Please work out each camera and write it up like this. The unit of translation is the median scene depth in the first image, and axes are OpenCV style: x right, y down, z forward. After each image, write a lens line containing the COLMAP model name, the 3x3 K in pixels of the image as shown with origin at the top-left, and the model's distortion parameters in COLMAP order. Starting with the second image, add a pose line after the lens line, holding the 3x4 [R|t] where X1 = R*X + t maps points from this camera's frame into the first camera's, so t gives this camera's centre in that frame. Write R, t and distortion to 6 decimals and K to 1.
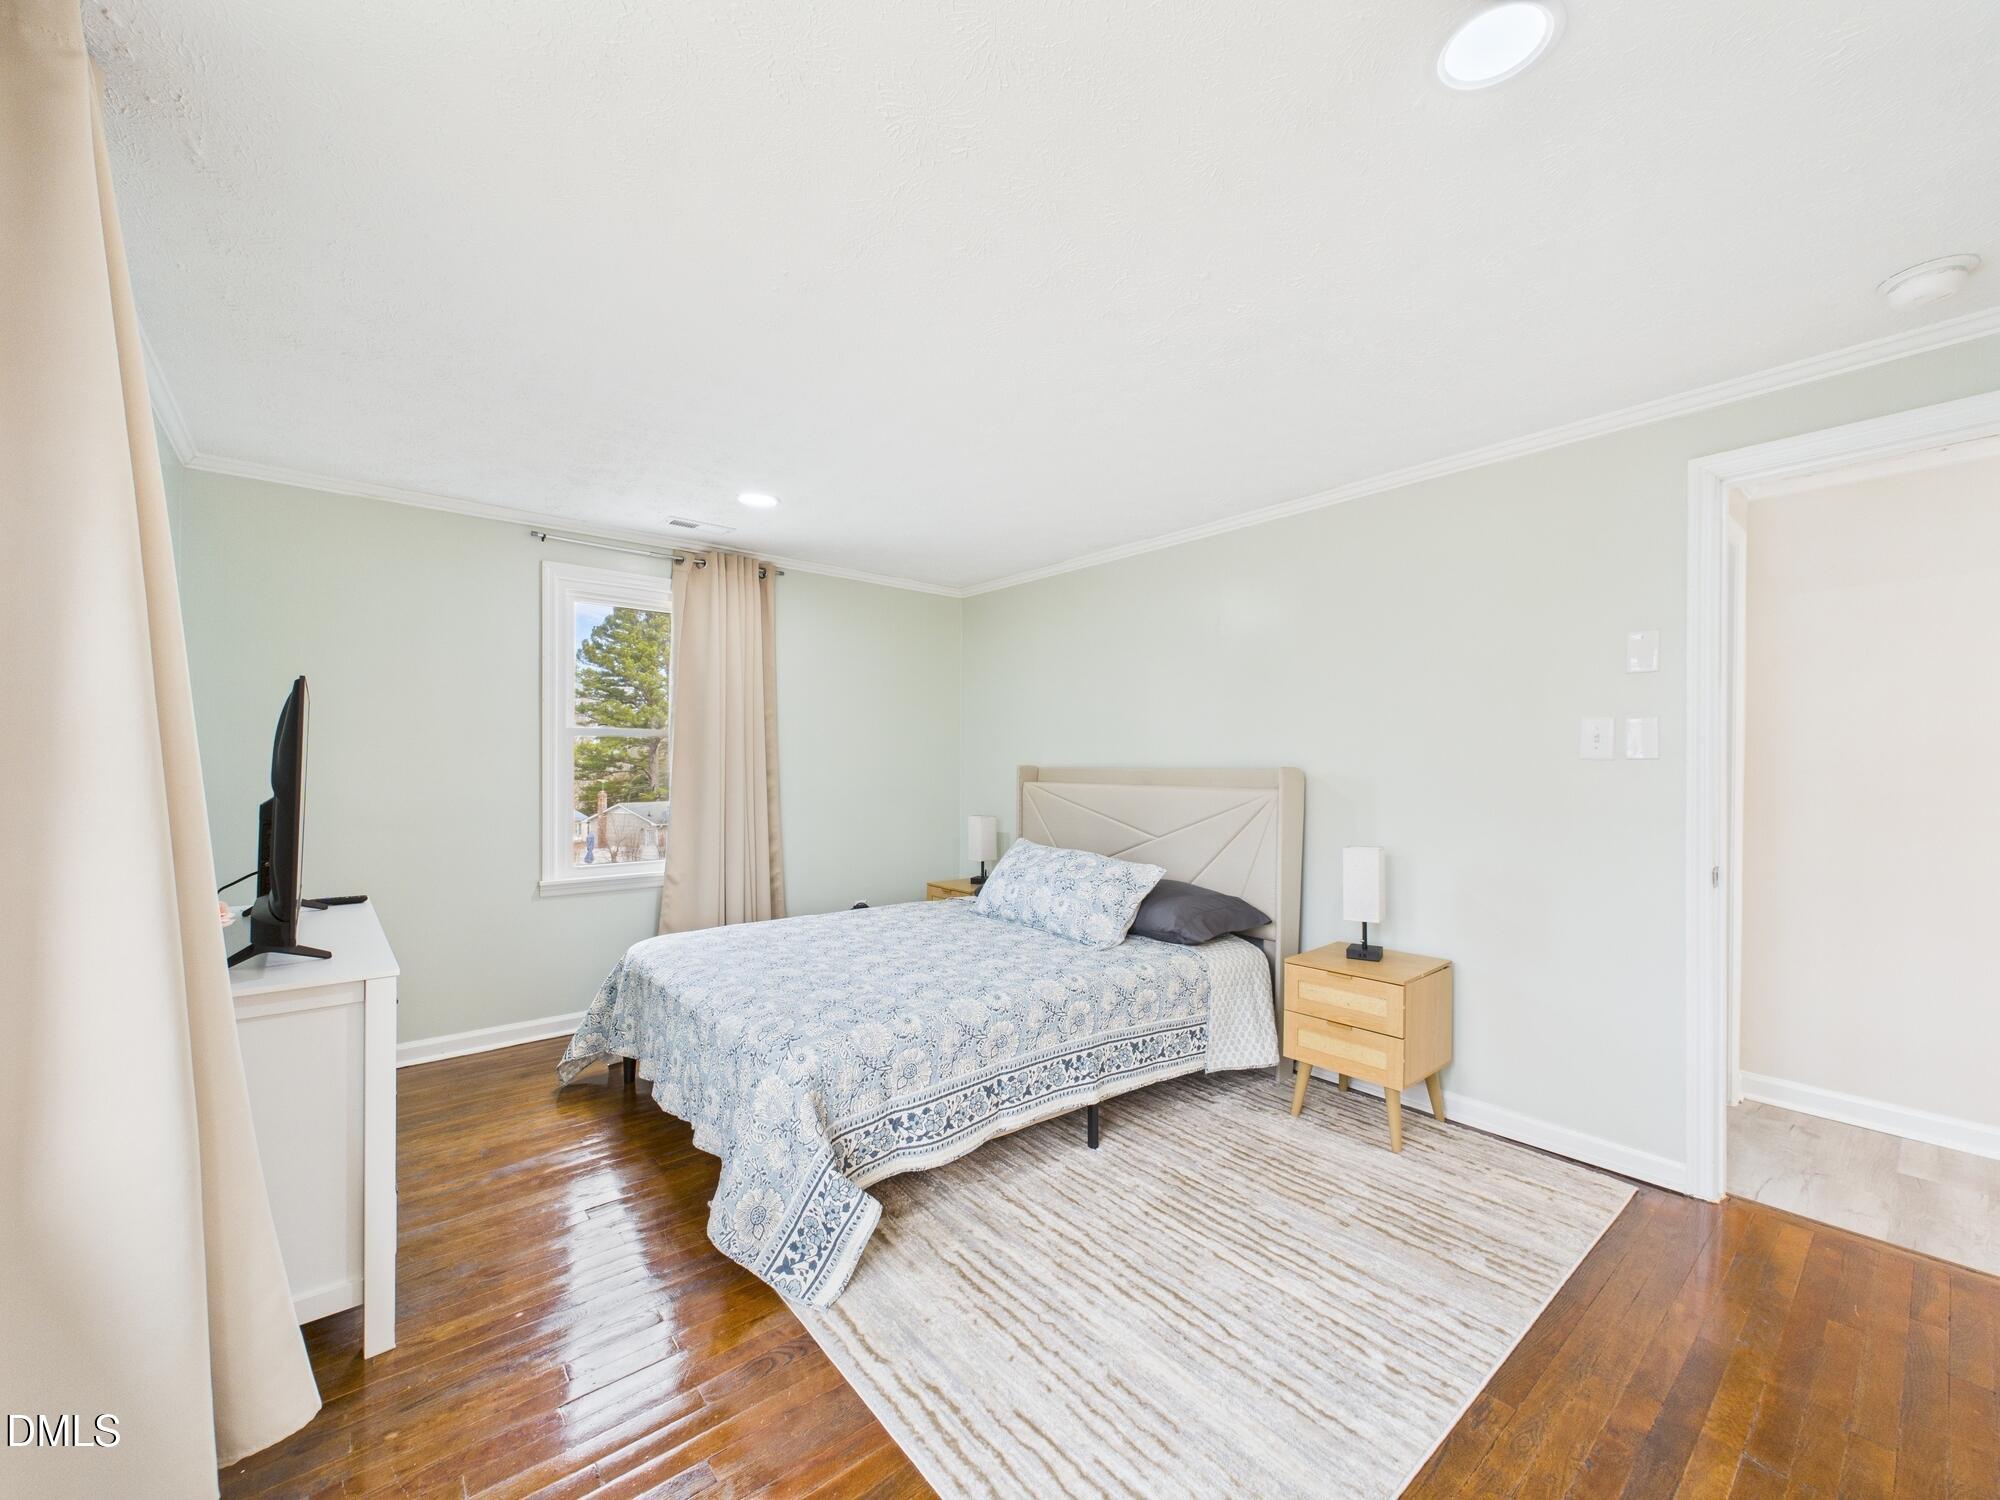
lens RADIAL K [[802.8, 0, 1000.4], [0, 802.8, 762.2], [0, 0, 1]] dist [0.002452, 0.000994]
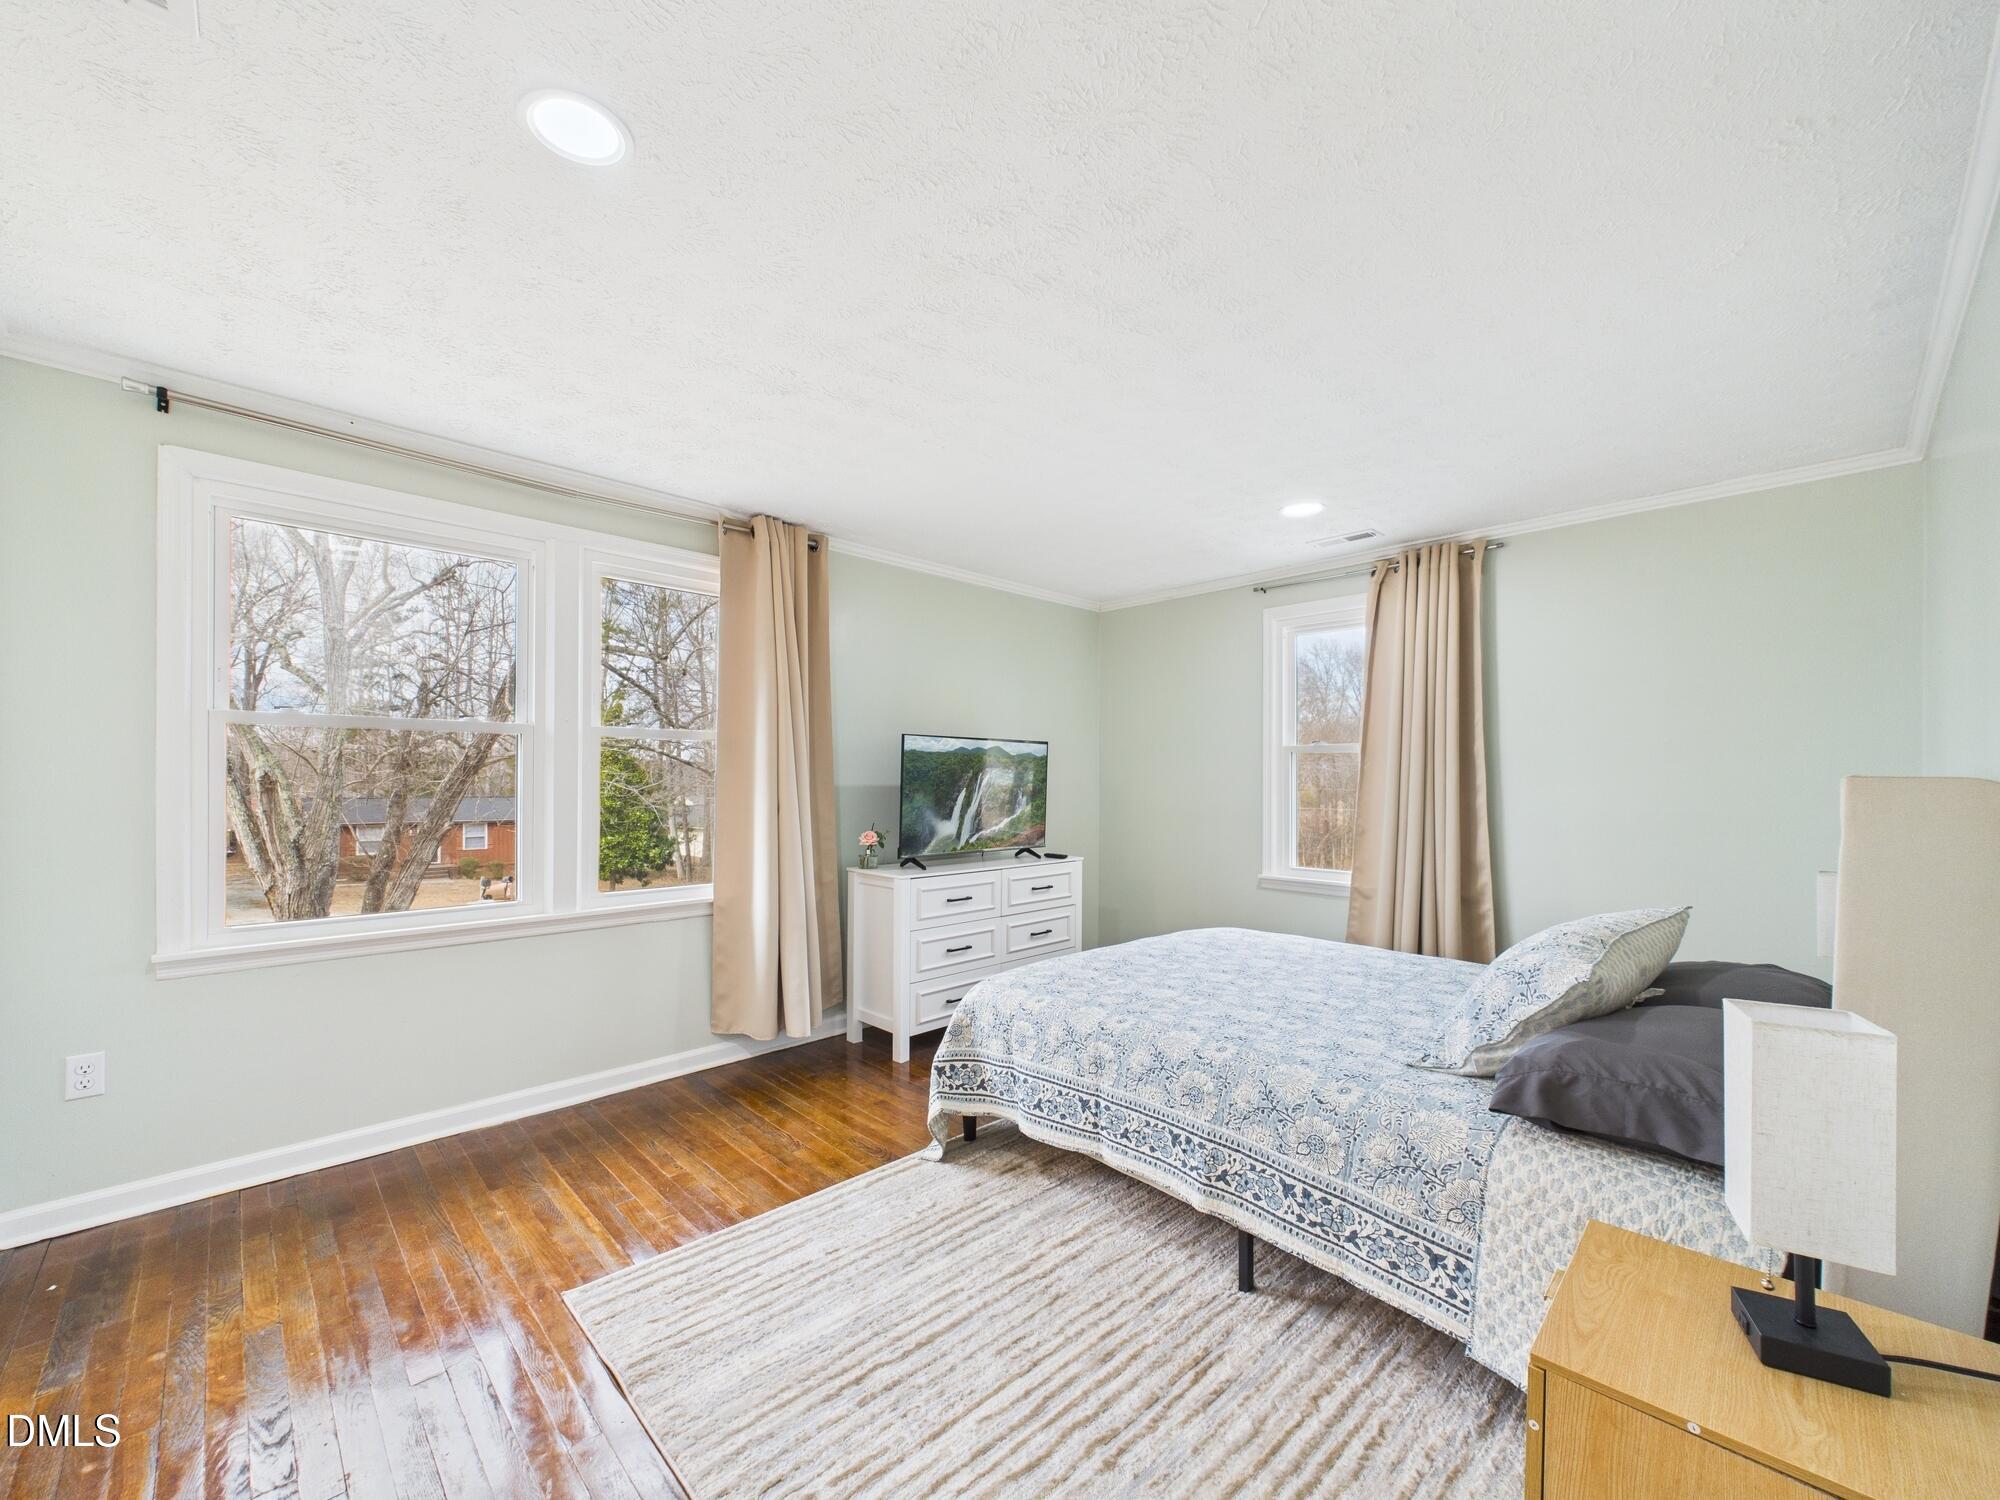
lens RADIAL K [[802.8, 0, 998.8], [0, 802.8, 765.4], [0, 0, 1]] dist [0.002452, 0.000994]
pose [[0.074402, -0.017994, -0.997066, 0.824131], [-0.001171, 0.999835, -0.018131, 0.009481], [0.997228, 0.002516, 0.074368, 0.698139]]
